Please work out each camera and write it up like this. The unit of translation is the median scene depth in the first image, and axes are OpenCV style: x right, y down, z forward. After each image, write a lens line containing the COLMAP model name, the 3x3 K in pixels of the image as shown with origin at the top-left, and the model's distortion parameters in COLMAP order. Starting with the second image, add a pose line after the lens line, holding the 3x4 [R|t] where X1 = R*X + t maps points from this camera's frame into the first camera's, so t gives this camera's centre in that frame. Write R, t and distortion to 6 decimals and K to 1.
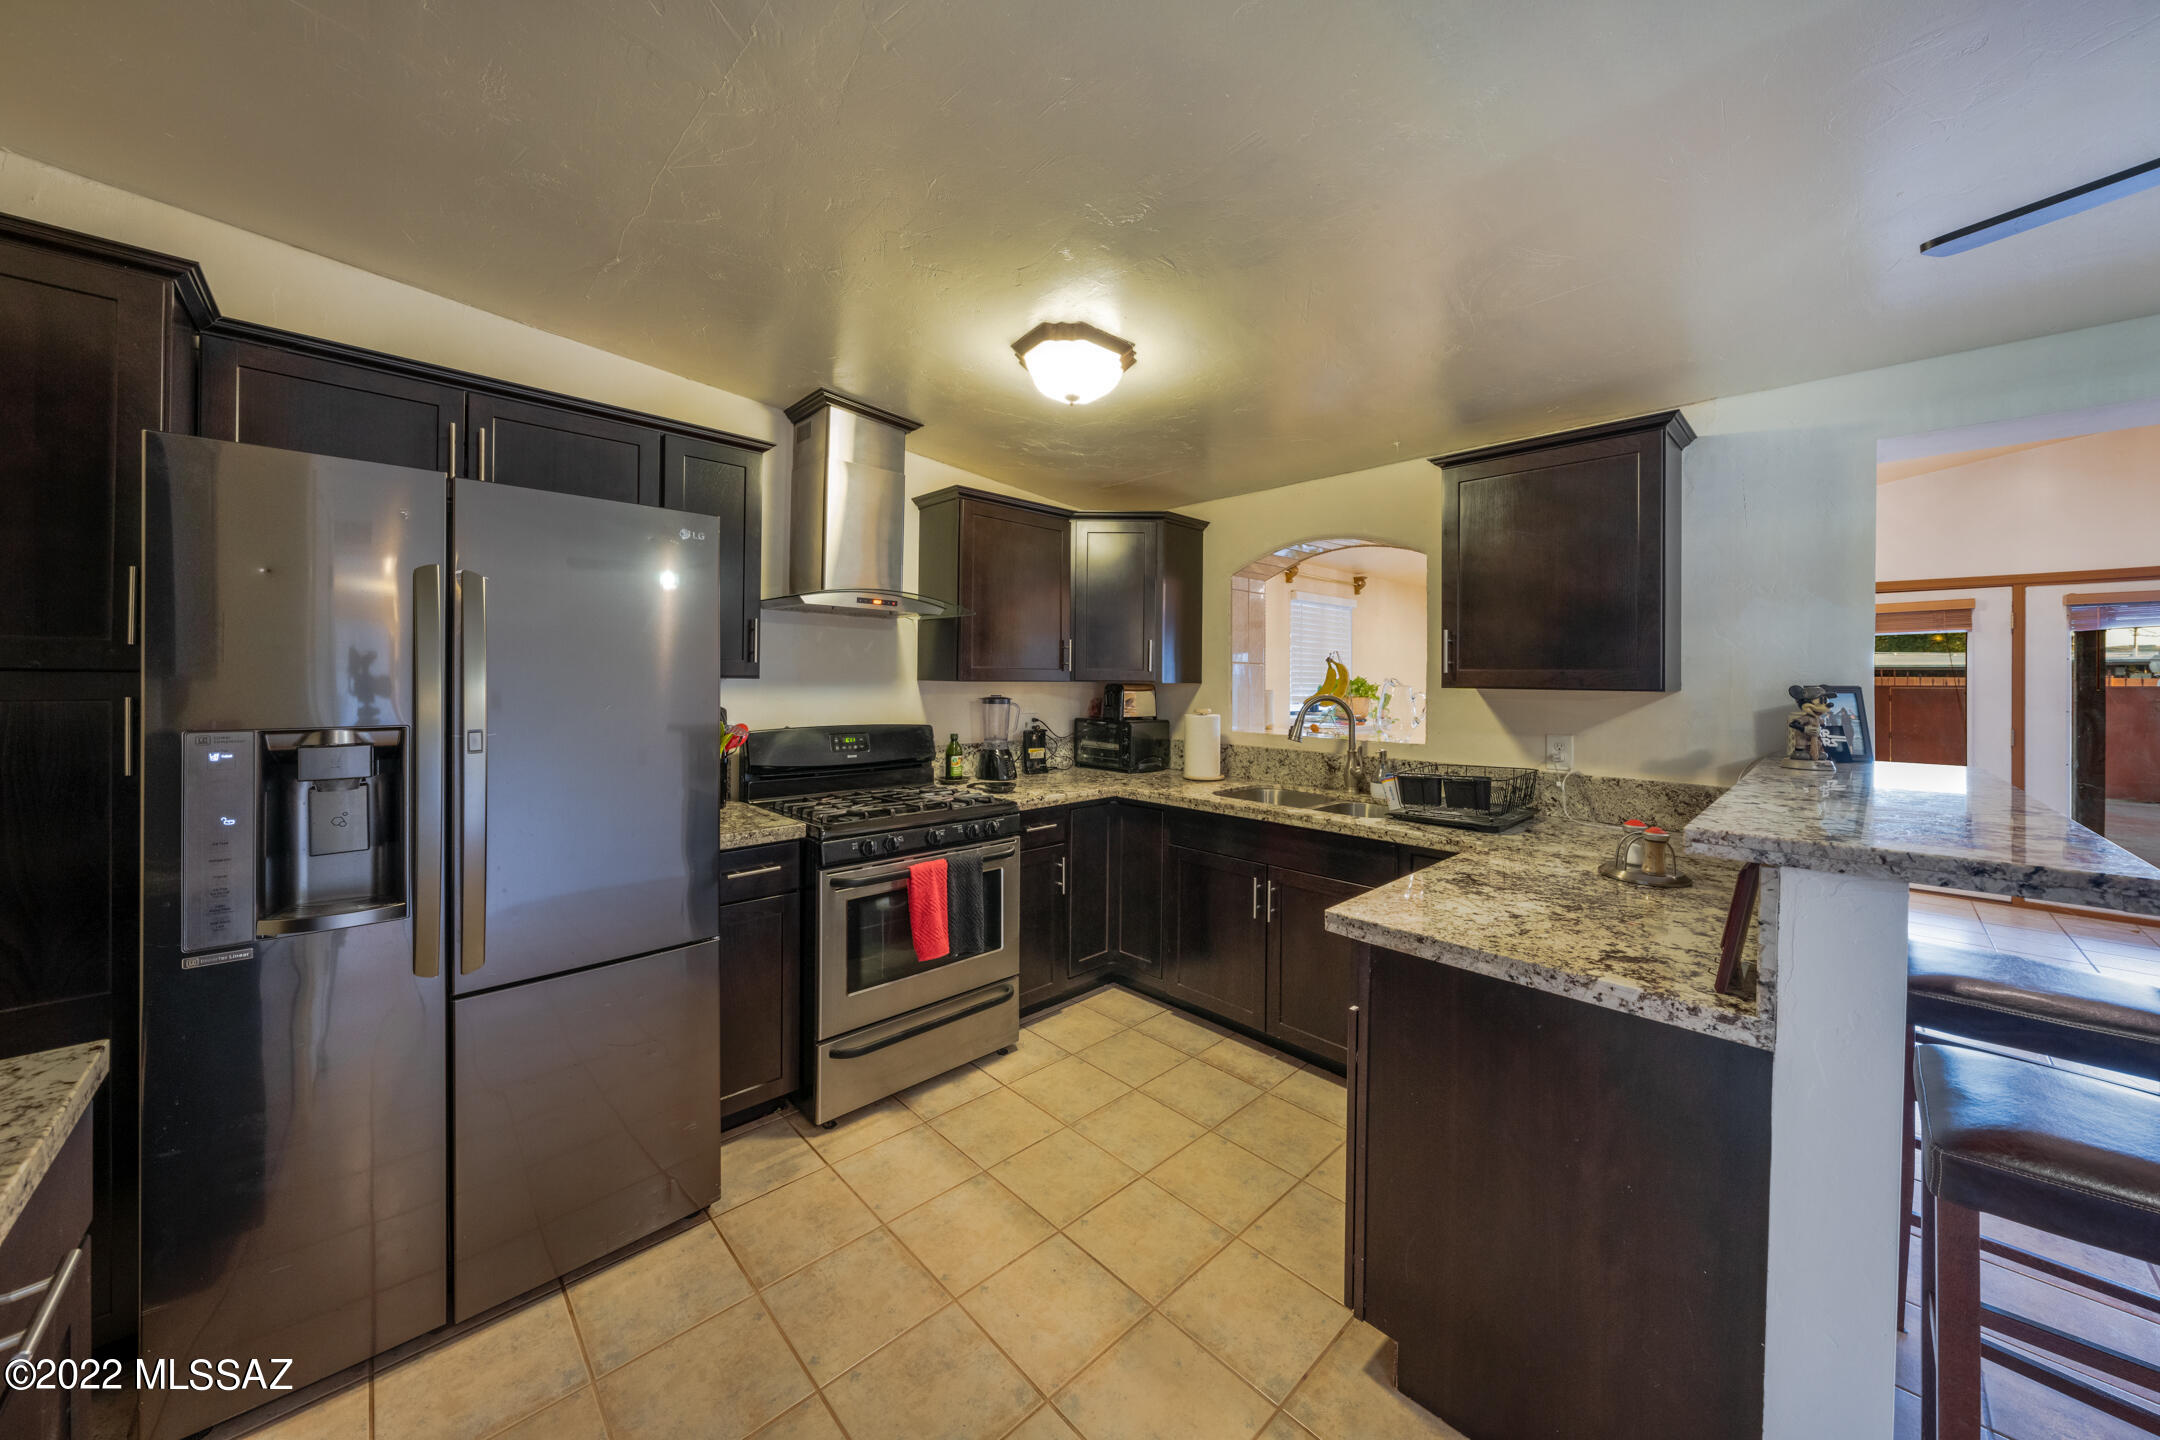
lens RADIAL K [[750.3, 0, 1078.2], [0, 750.3, 669.3], [0, 0, 1]] dist [0.000753, 0.000021]
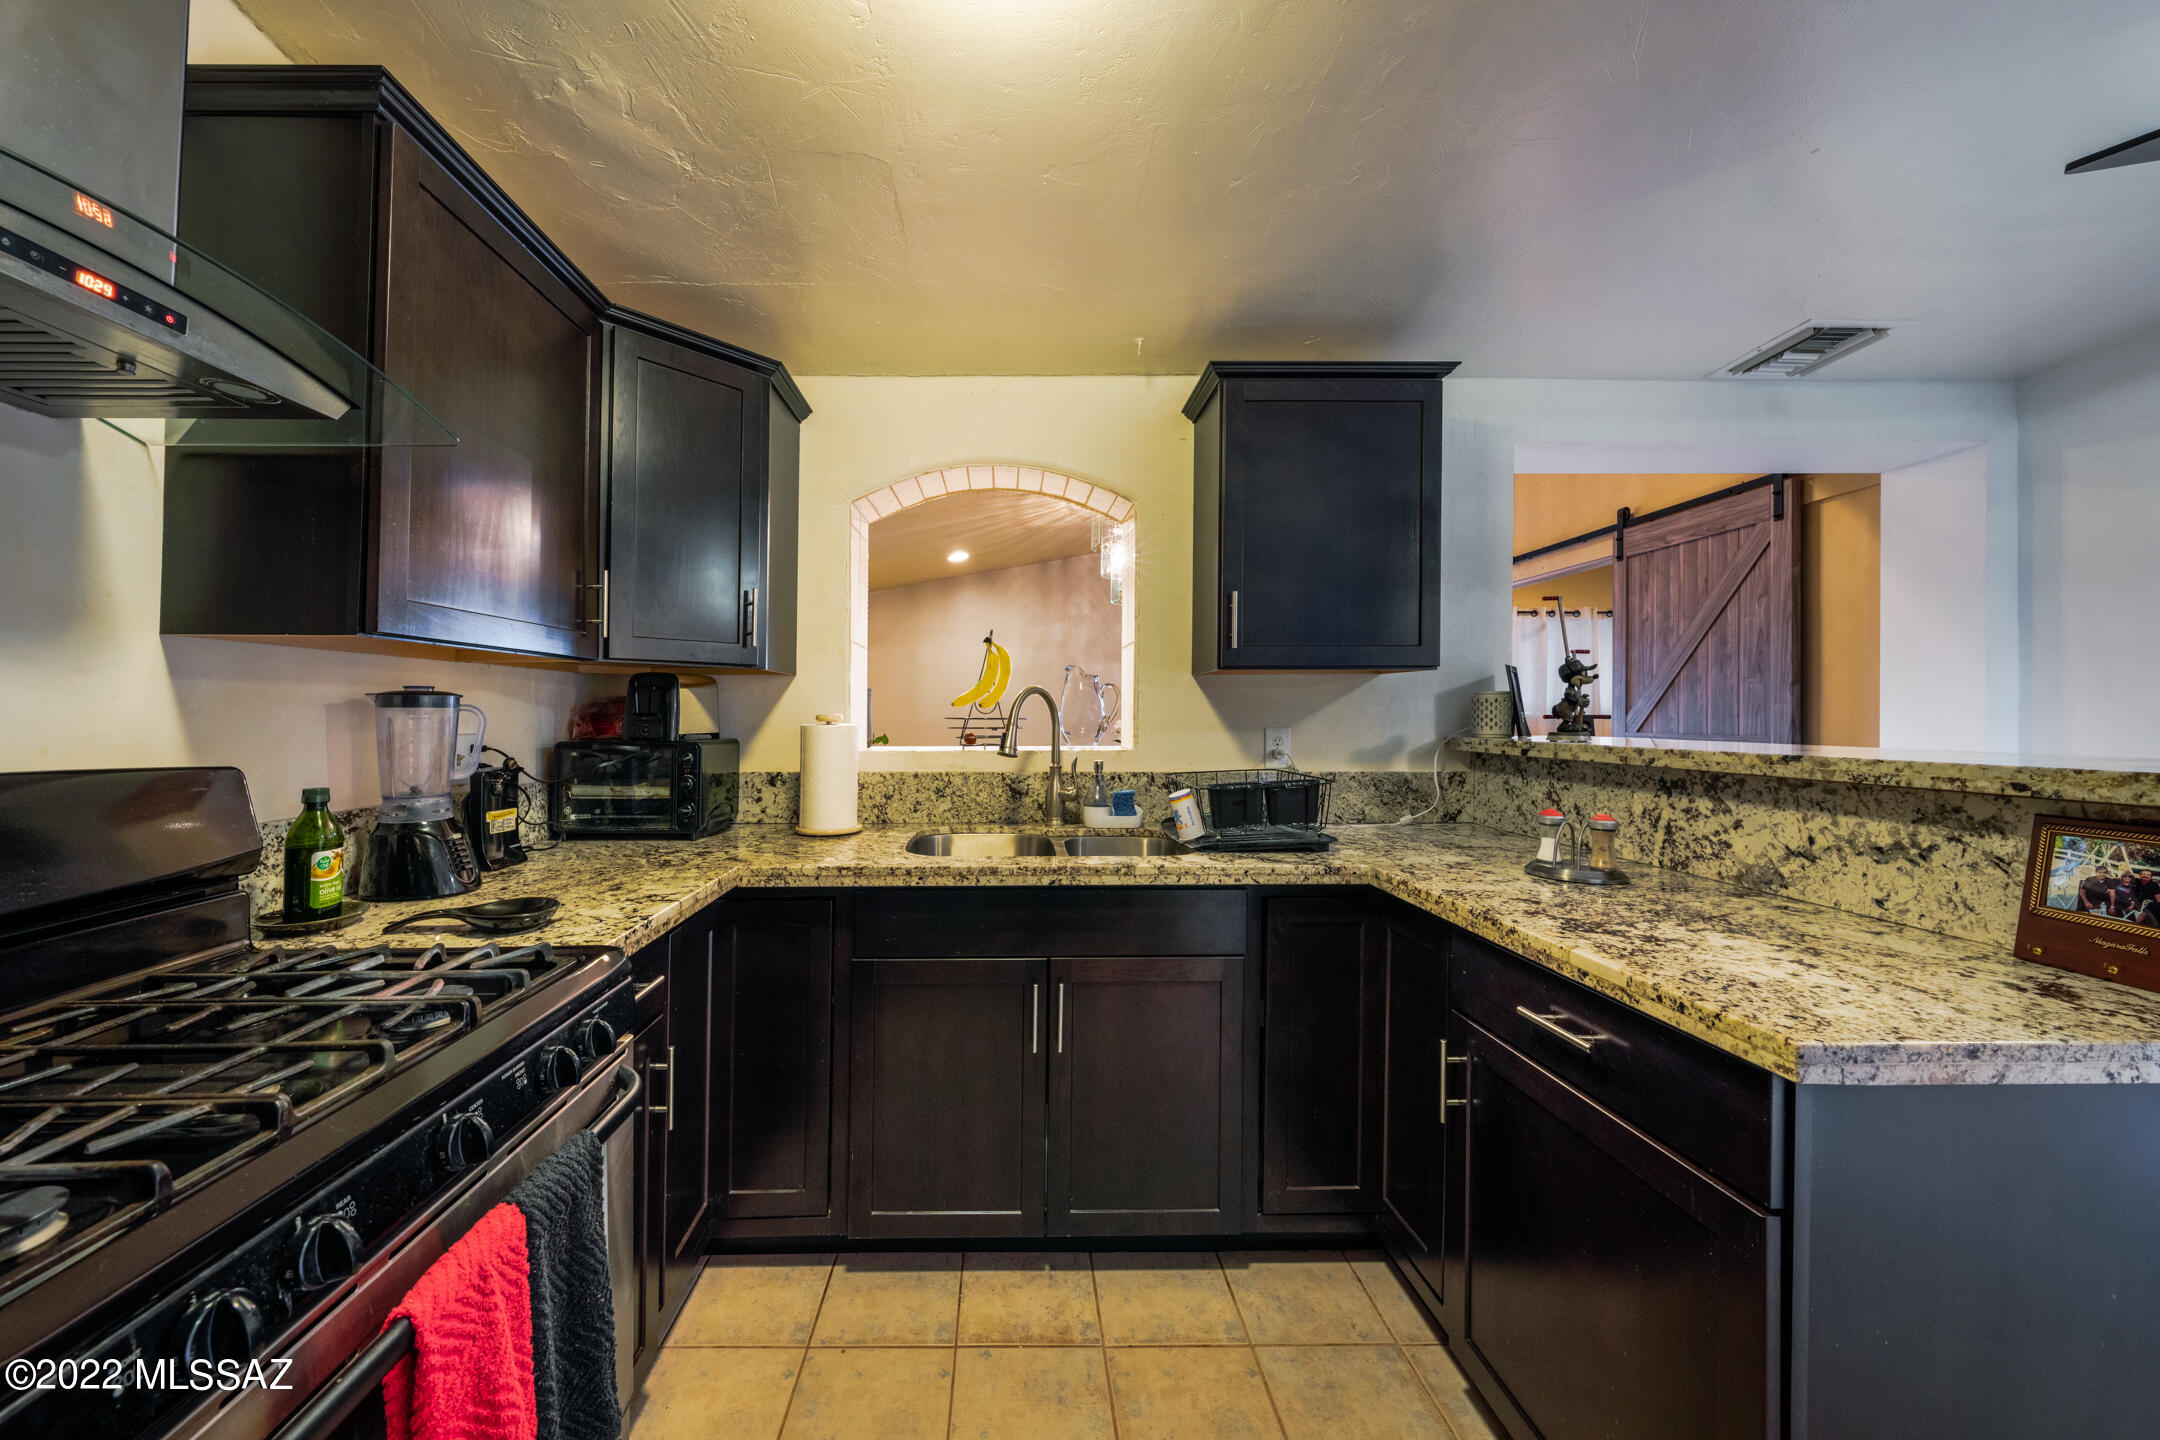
lens RADIAL K [[833.6, 0, 1079.7], [0, 833.6, 684.8], [0, 0, 1]] dist [-0.002257, -0.000164]
pose [[0.698478, 0.002486, 0.715627, -0.187715], [0.004783, 0.999955, -0.008142, 0.040729], [-0.715615, 0.009109, 0.698435, 0.451416]]
